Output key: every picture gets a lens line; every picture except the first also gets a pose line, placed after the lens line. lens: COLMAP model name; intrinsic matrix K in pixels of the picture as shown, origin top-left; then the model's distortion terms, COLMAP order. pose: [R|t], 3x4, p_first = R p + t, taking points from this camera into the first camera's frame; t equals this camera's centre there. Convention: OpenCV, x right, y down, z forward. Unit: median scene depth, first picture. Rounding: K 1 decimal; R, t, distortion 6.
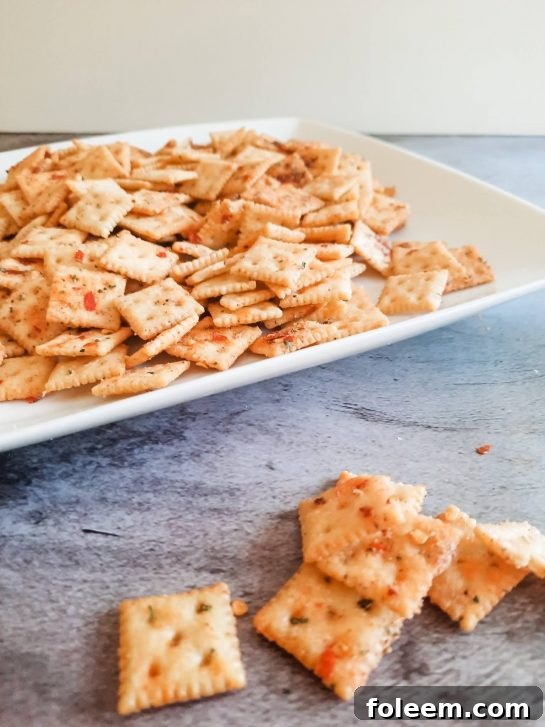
lens RADIAL K [[548.1, 0, 272.5], [0, 548.1, 363.5], [0, 0, 1]] dist [0.015485, -0.041390]
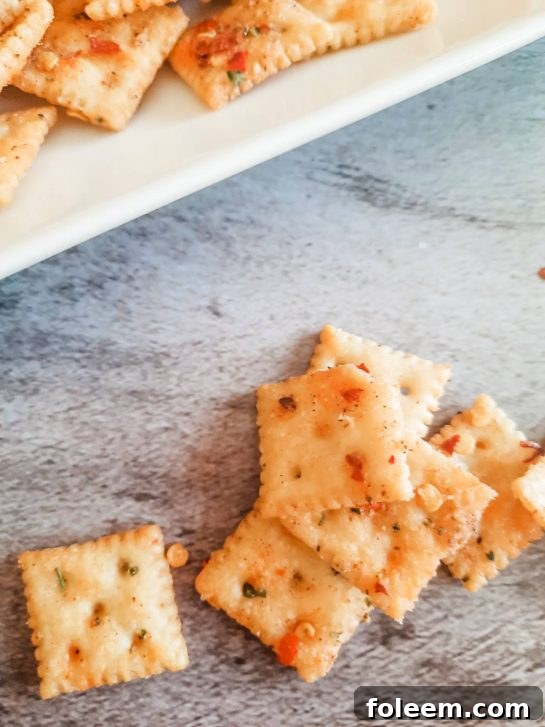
lens RADIAL K [[574.2, 0, 272.5], [0, 574.2, 363.5], [0, 0, 1]] dist [-0.030840, -0.008049]
pose [[0.999512, -0.026247, 0.016954, 0.057923], [0.007438, 0.726860, 0.686745, -0.257471], [-0.030348, -0.686284, 0.726701, 0.540032]]
